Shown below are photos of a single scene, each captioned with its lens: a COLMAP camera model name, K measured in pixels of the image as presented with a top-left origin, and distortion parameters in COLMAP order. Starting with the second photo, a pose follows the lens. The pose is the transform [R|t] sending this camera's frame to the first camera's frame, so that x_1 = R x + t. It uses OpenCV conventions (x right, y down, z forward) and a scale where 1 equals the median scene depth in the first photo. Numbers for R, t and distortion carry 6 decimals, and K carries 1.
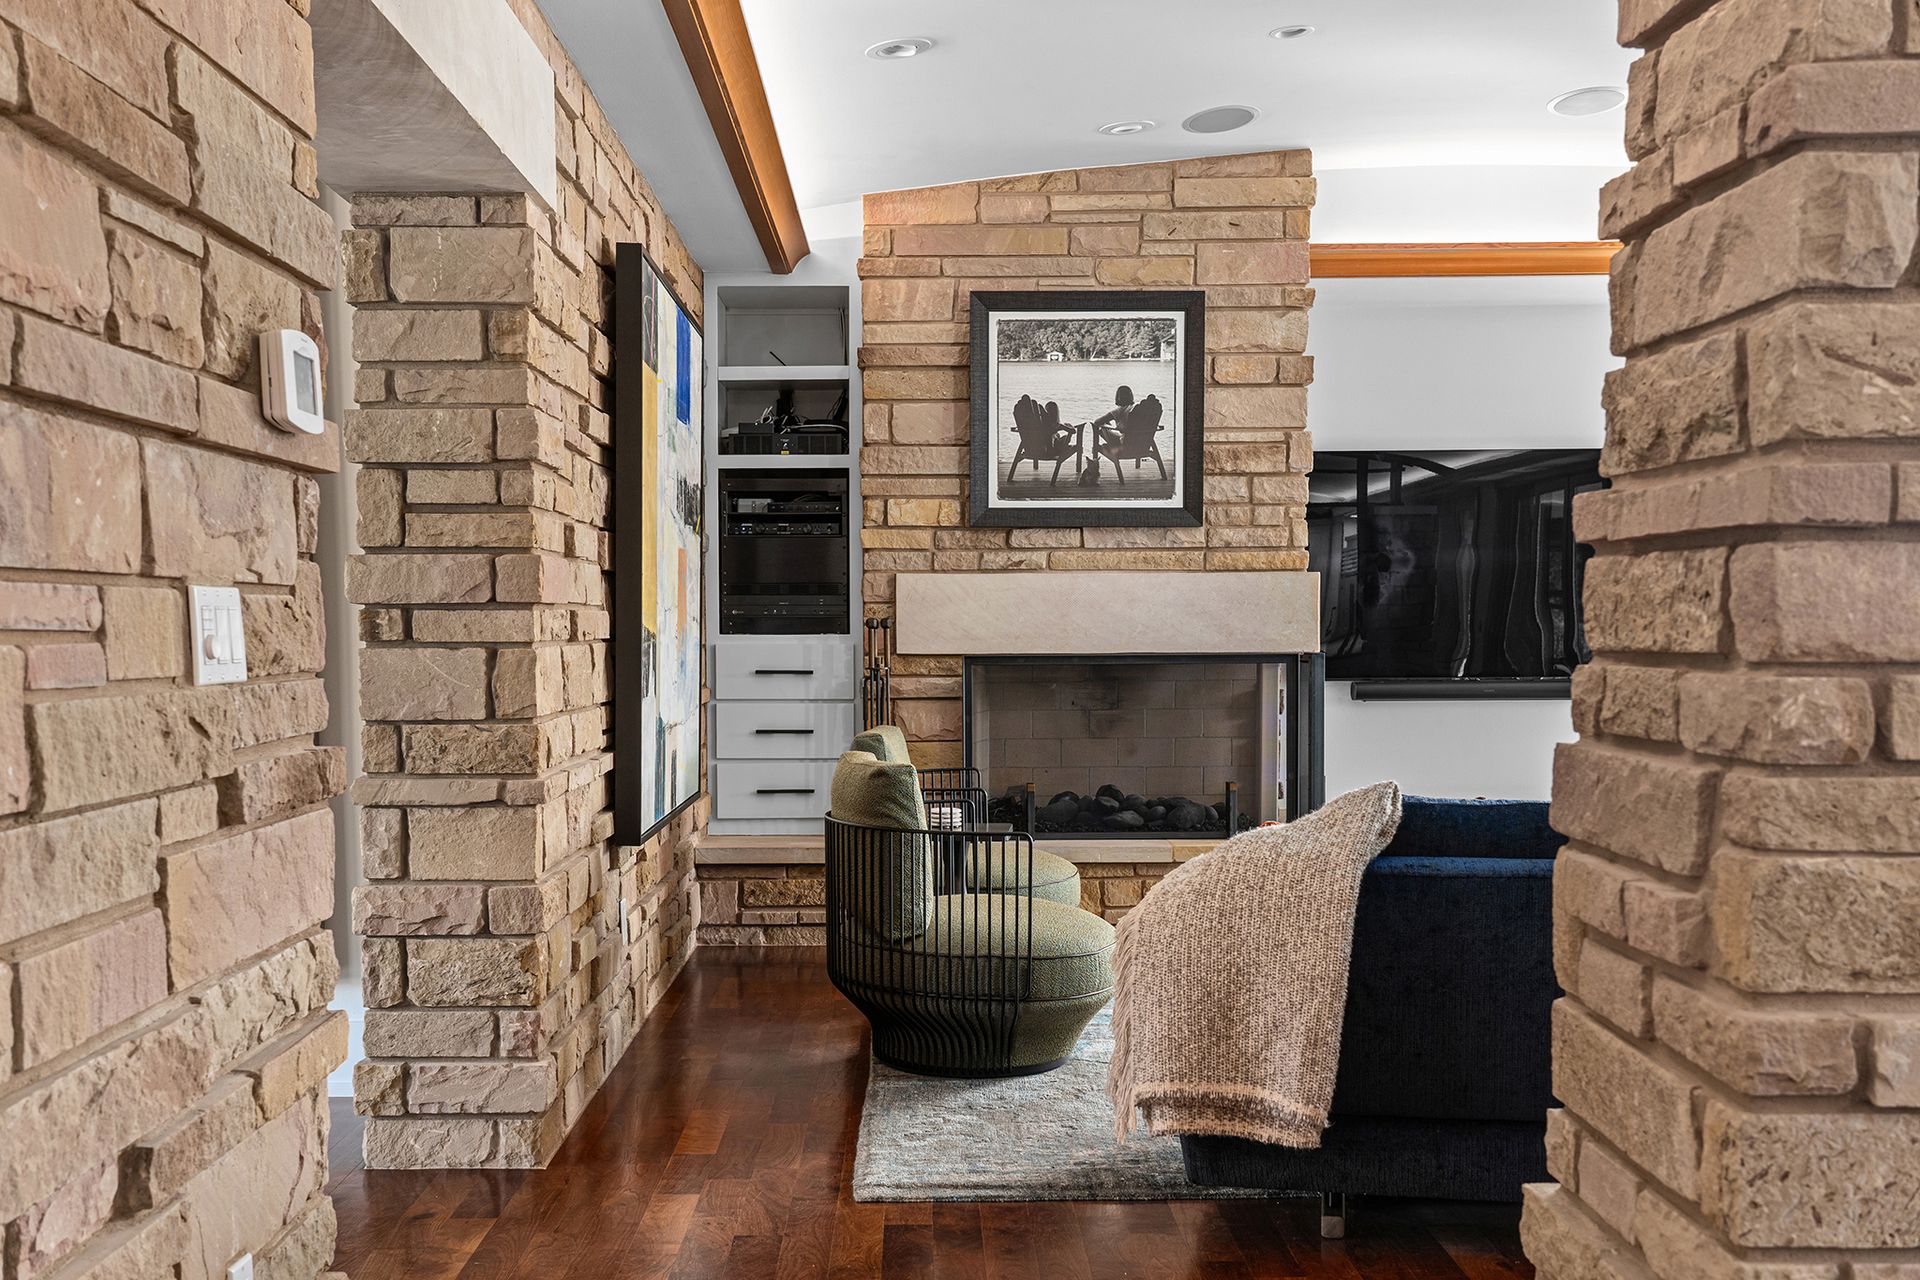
lens RADIAL K [[2084.6, 0, 960.0], [0, 2084.6, 640.0], [0, 0, 1]] dist [0.003078, 0.005028]
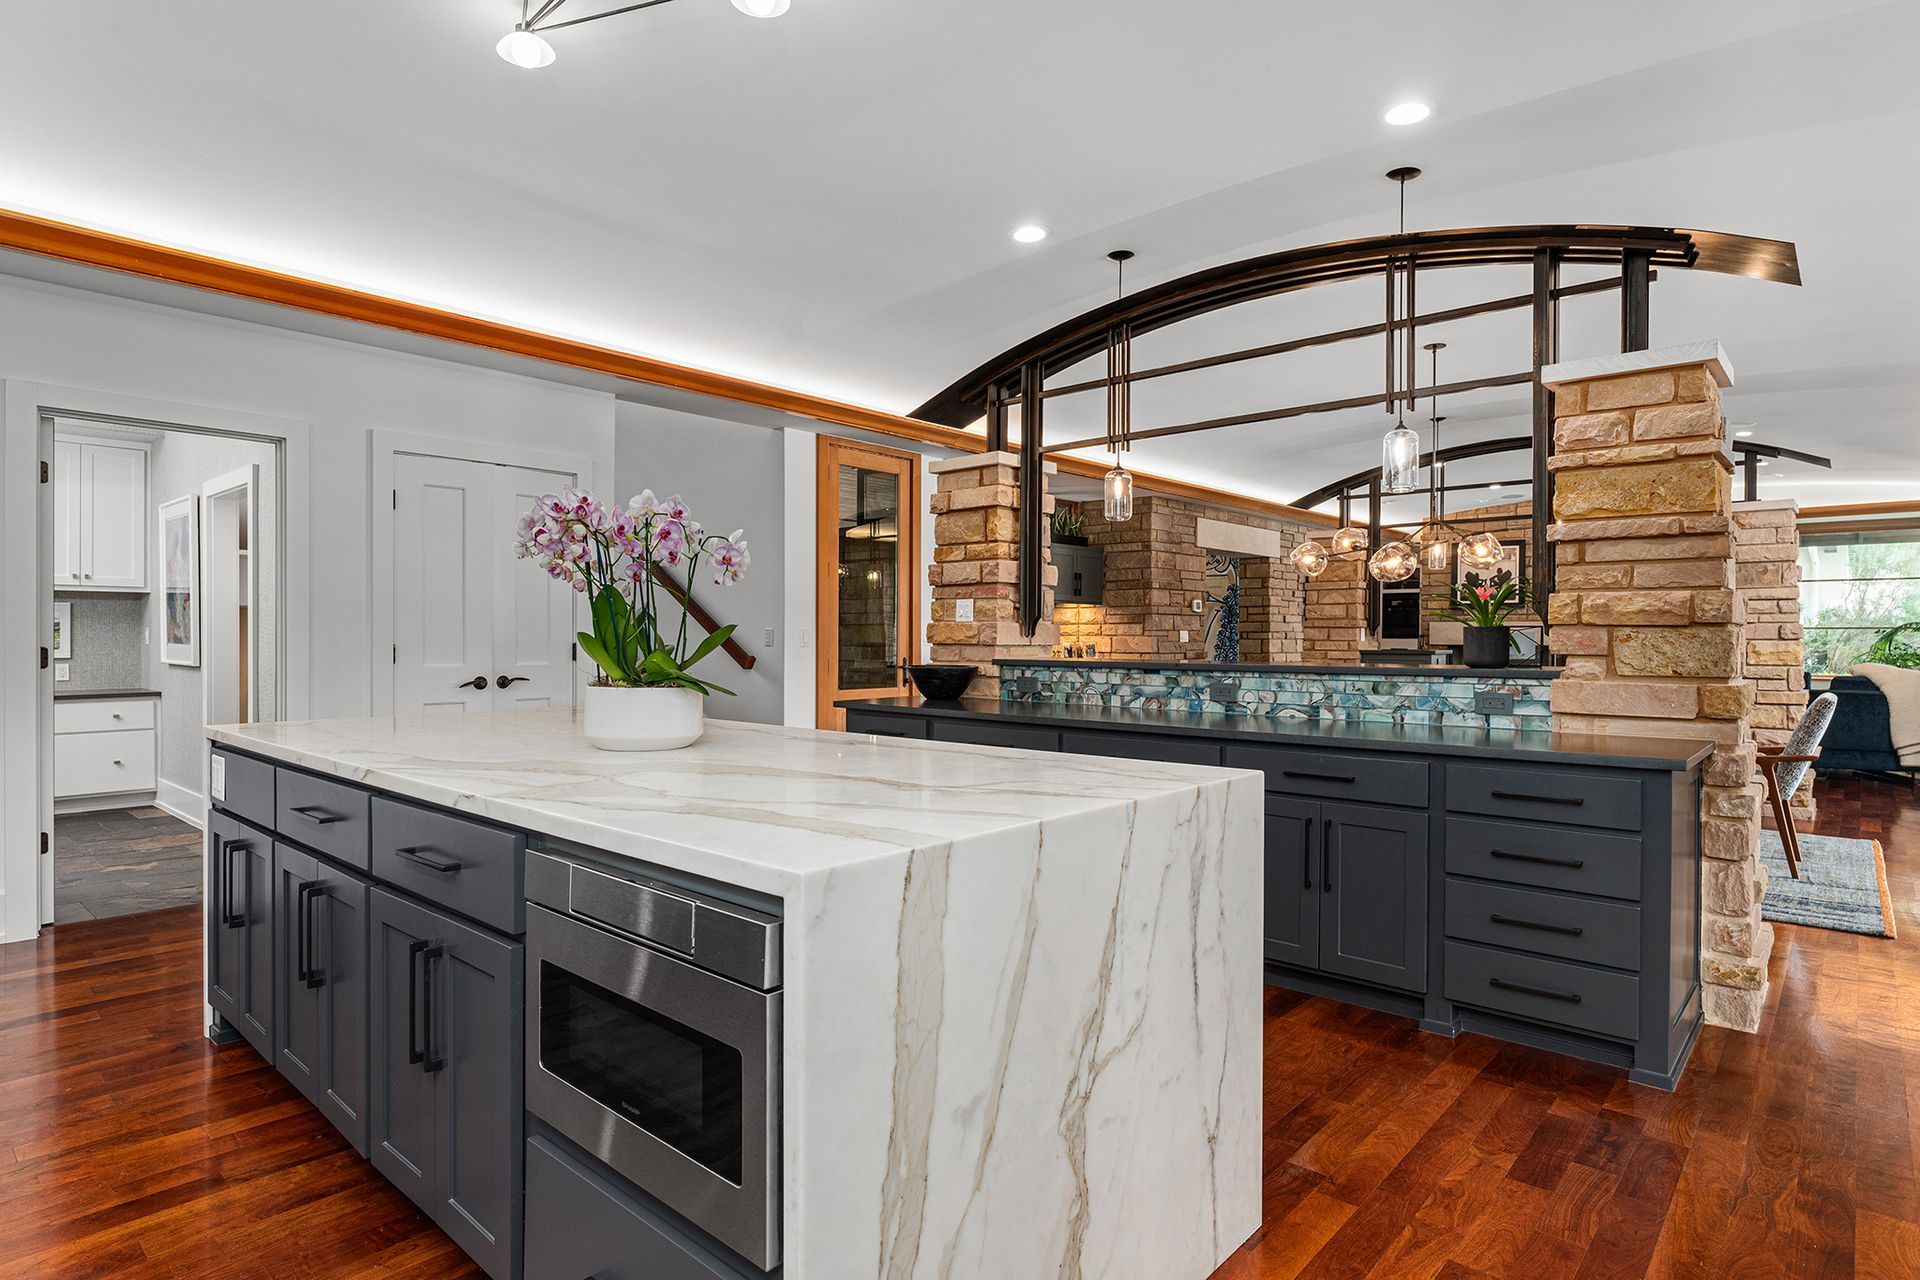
lens RADIAL K [[1018.6, 0, 960.0], [0, 1018.6, 640.0], [0, 0, 1]] dist [0.000075, 0.000013]
pose [[0.733141, 0.011878, -0.679973, 1.031802], [-0.011880, 0.999919, 0.004658, 0.002269], [0.679973, 0.004663, 0.733223, -1.540350]]
